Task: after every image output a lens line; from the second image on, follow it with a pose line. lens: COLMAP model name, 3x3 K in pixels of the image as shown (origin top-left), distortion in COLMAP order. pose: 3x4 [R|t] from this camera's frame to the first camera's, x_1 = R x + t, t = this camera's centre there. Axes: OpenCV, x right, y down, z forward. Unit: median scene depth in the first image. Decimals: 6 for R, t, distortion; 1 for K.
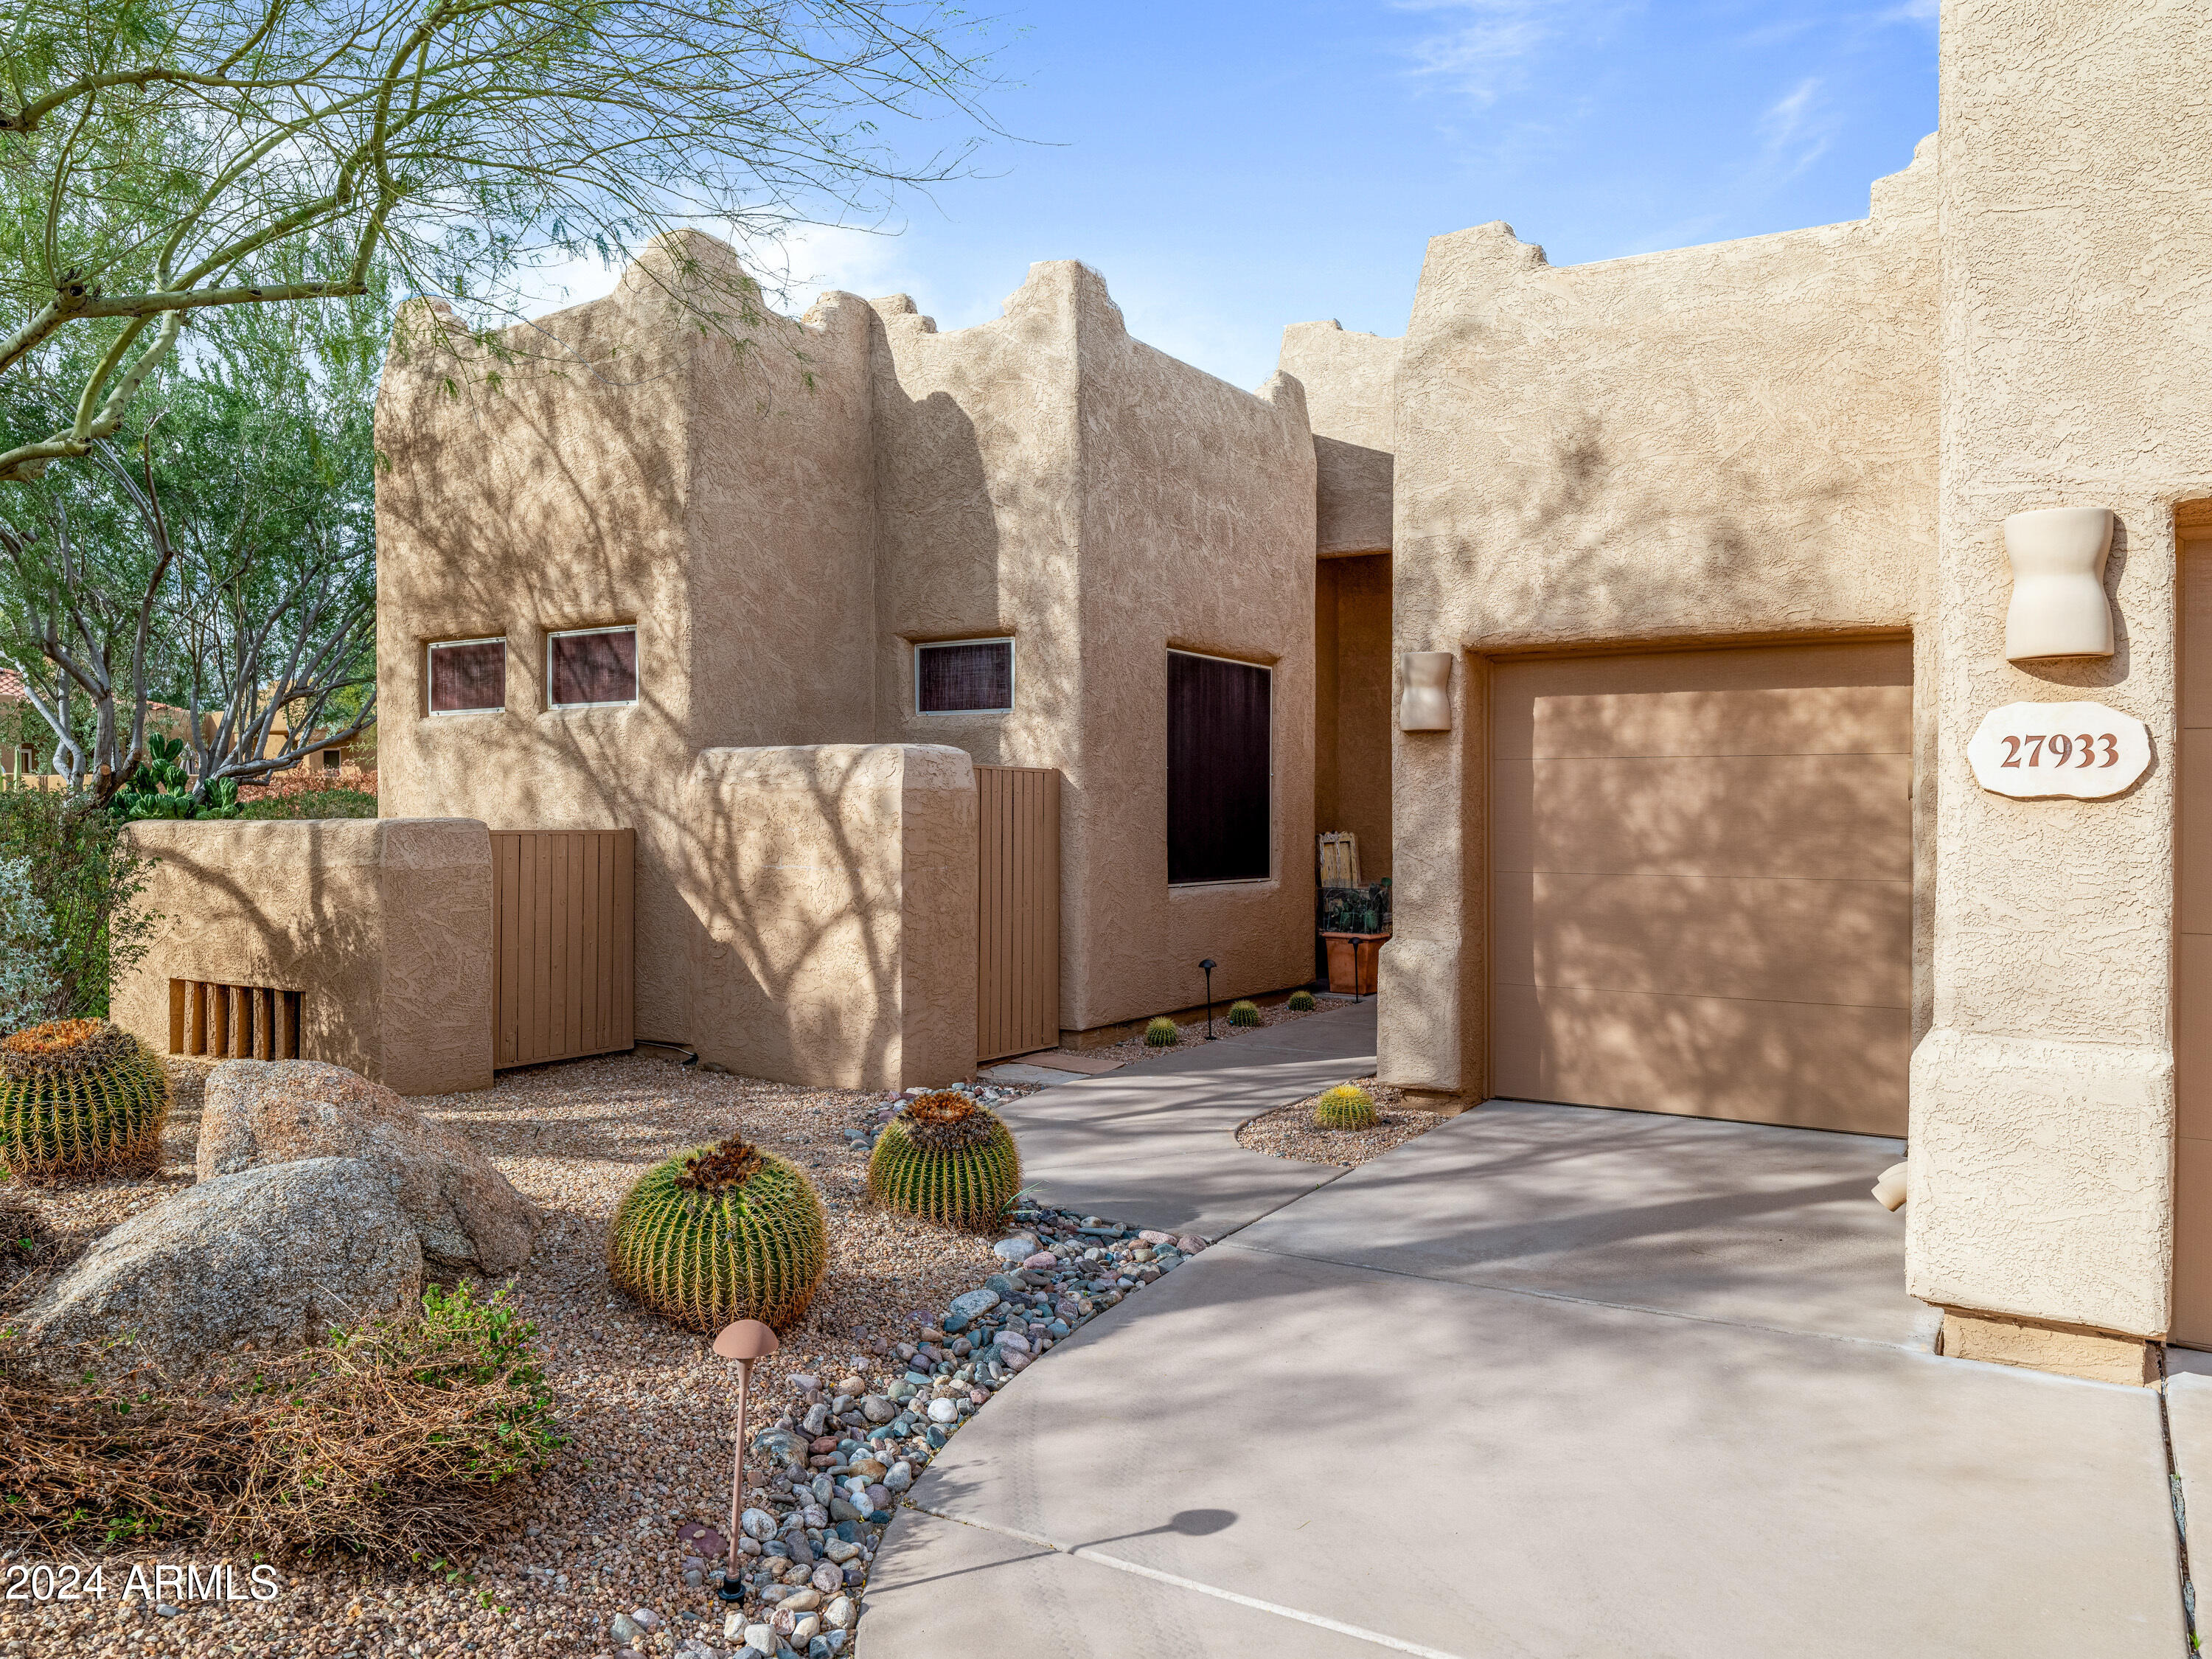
lens RADIAL K [[1573.7, 0, 1106.0], [0, 1573.7, 829.5], [0, 0, 1]] dist [0.054646, -0.002462]
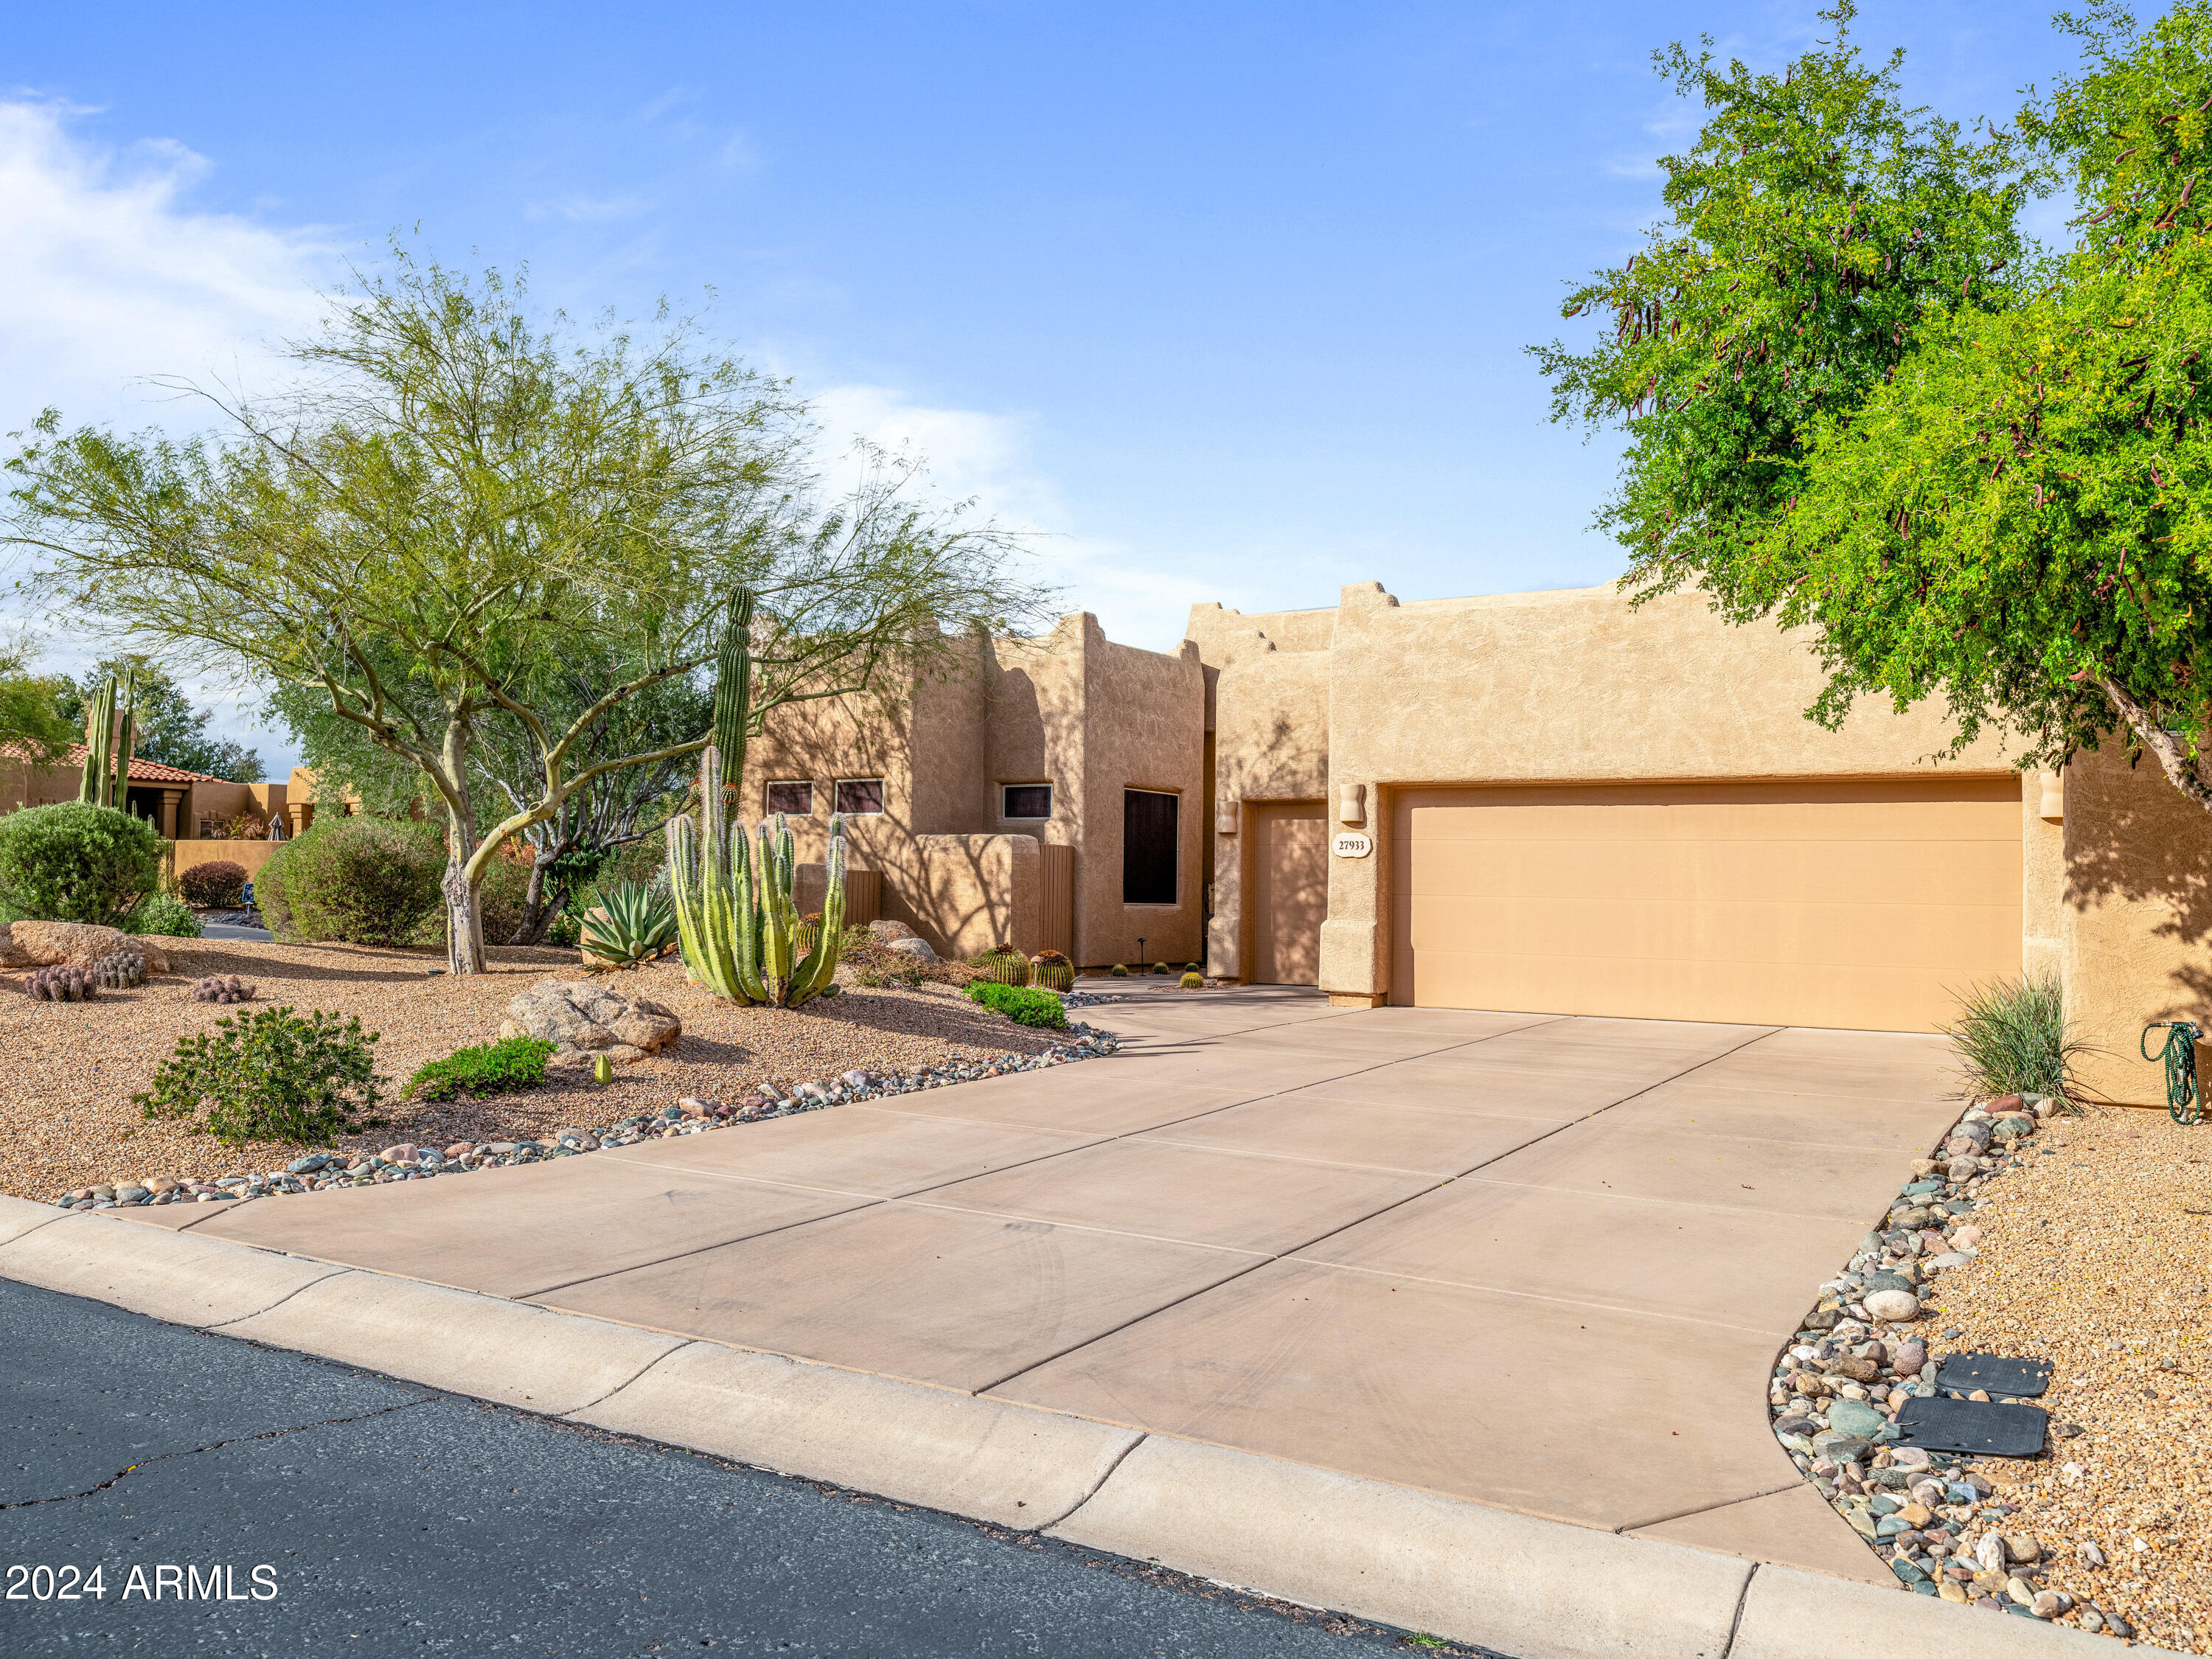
lens RADIAL K [[1622.0, 0, 1206.3], [0, 1622.0, 818.3], [0, 0, 1]] dist [-0.004633, -0.003809]
pose [[0.996491, 0.011740, 0.082875, -0.034219], [-0.007179, 0.998454, -0.055124, 0.047369], [-0.083394, 0.054336, 0.995034, -1.309704]]
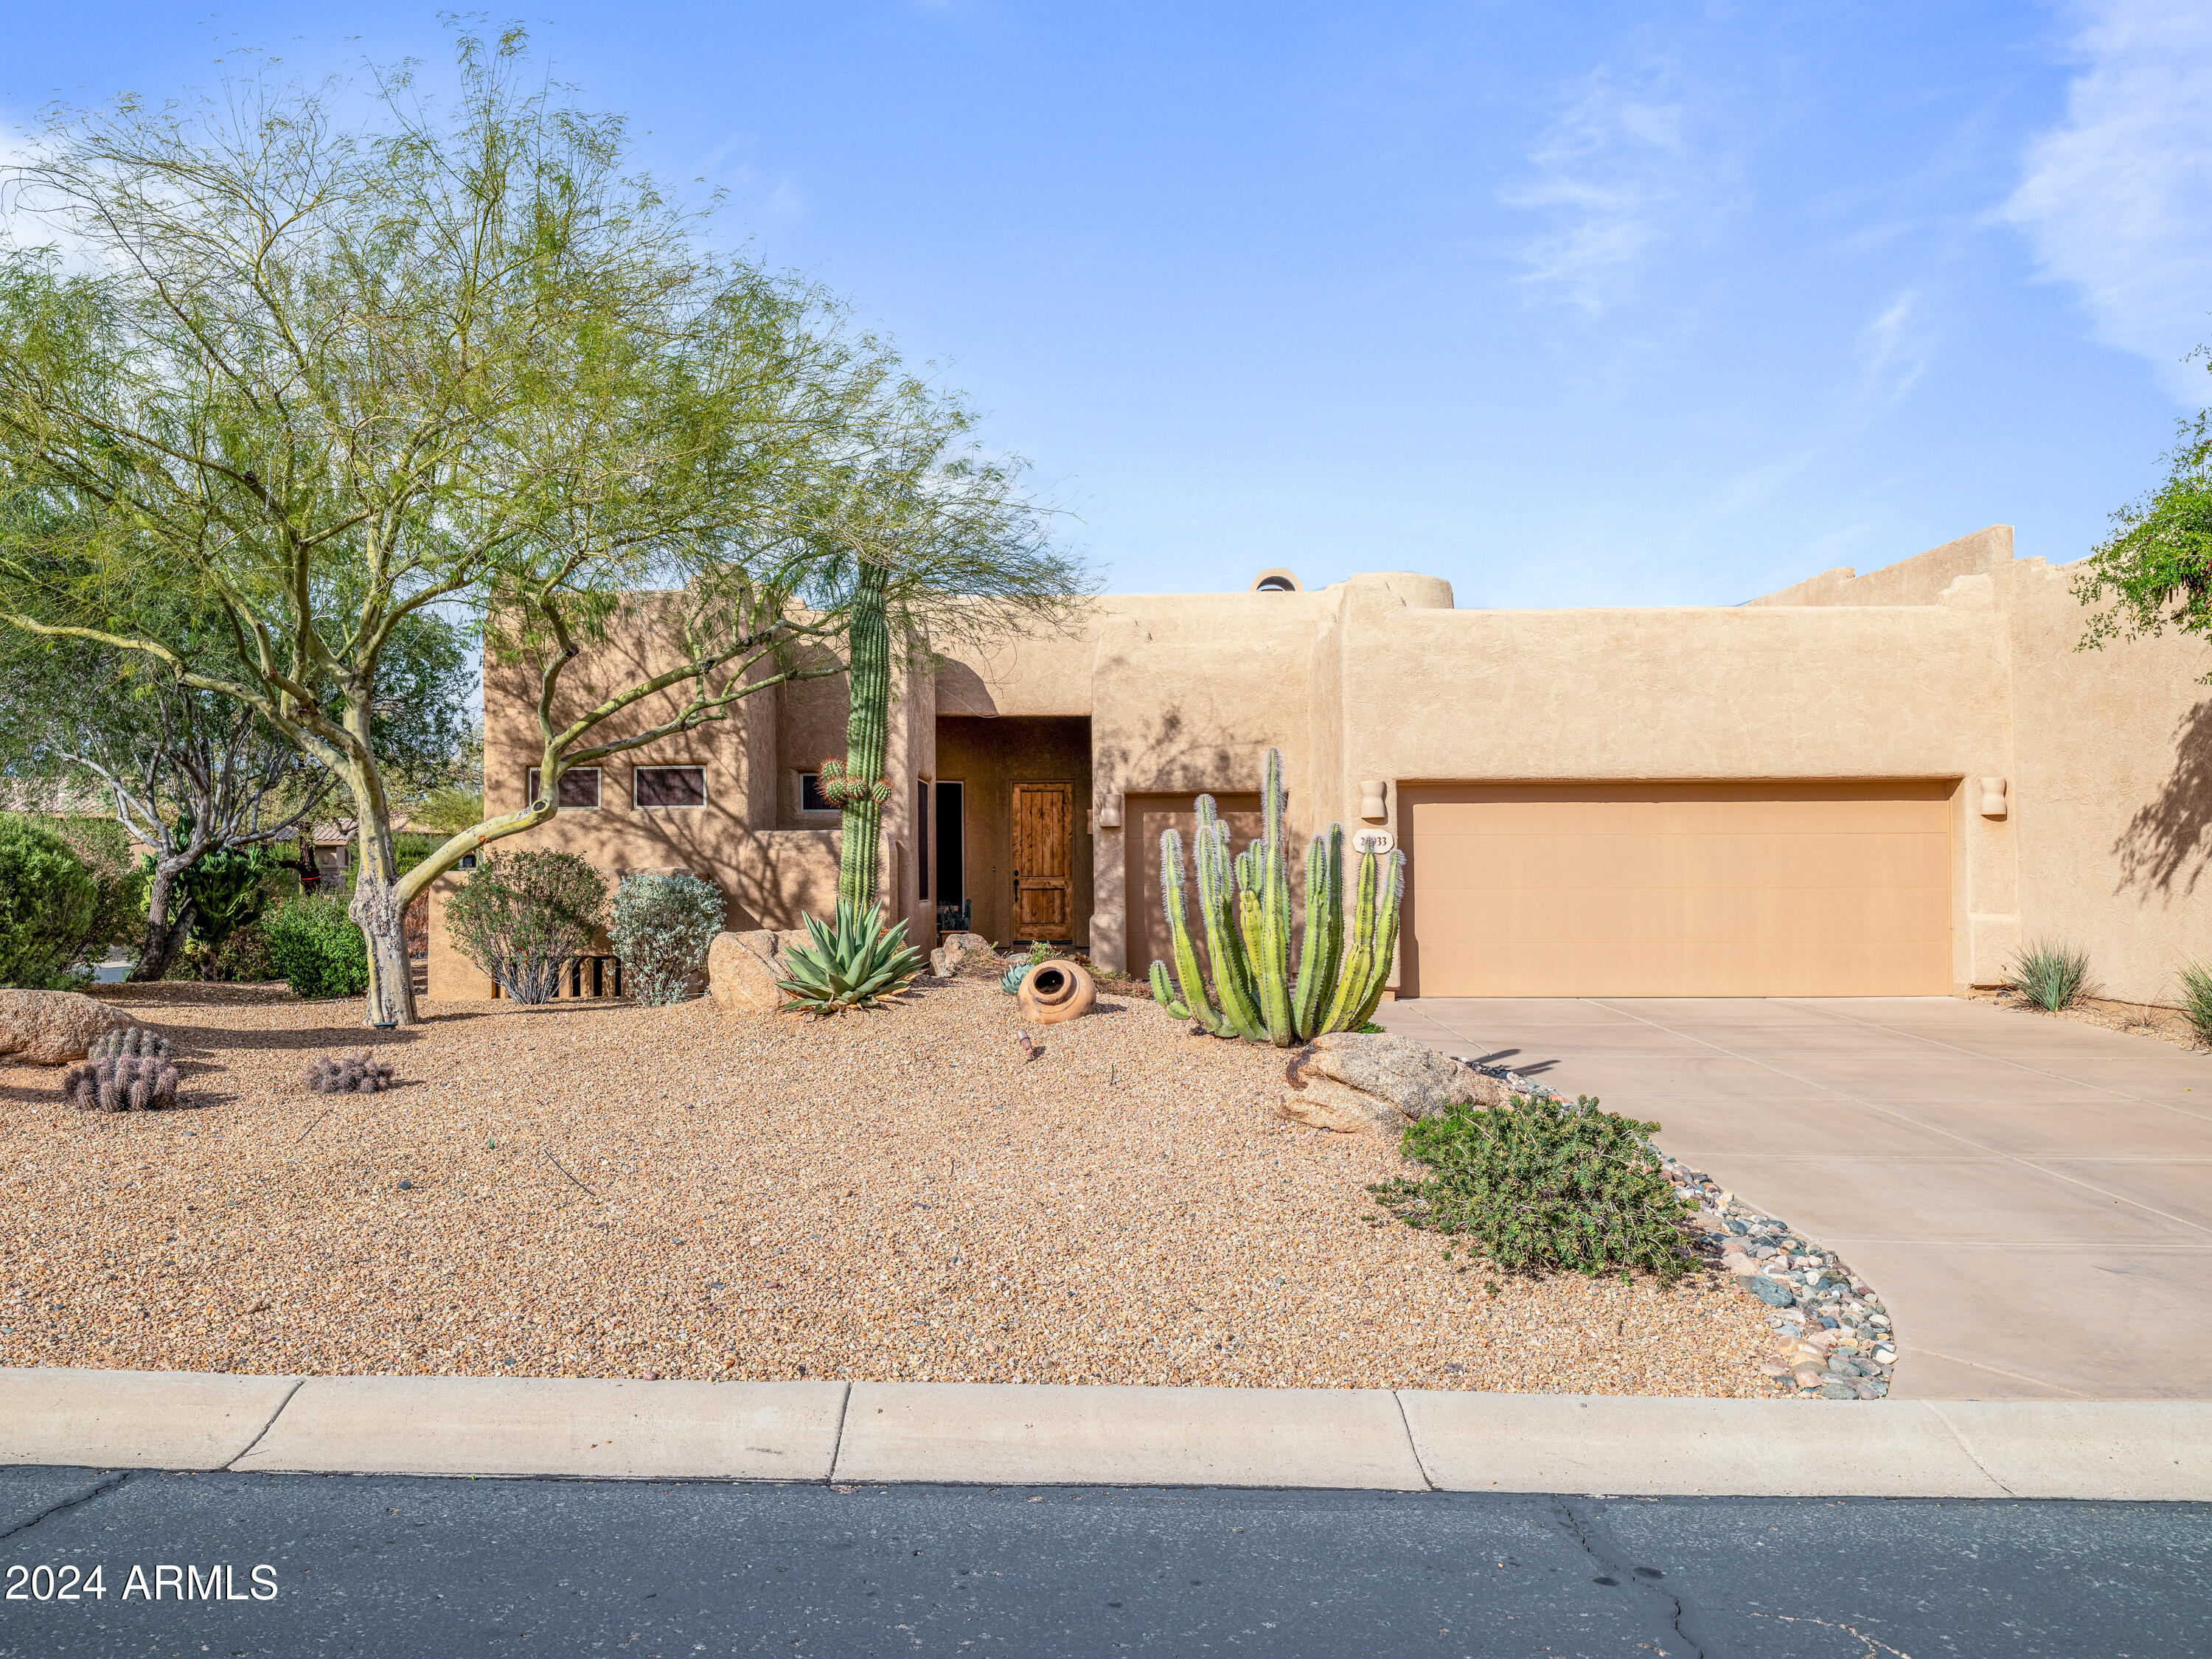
lens RADIAL K [[1573.7, 0, 1106.0], [0, 1573.7, 829.5], [0, 0, 1]] dist [0.054646, -0.002462]
pose [[0.849559, 0.002740, 0.527487, -0.910924], [0.016872, 0.999334, -0.032364, 0.016092], [-0.527224, 0.036394, 0.848946, -0.879478]]
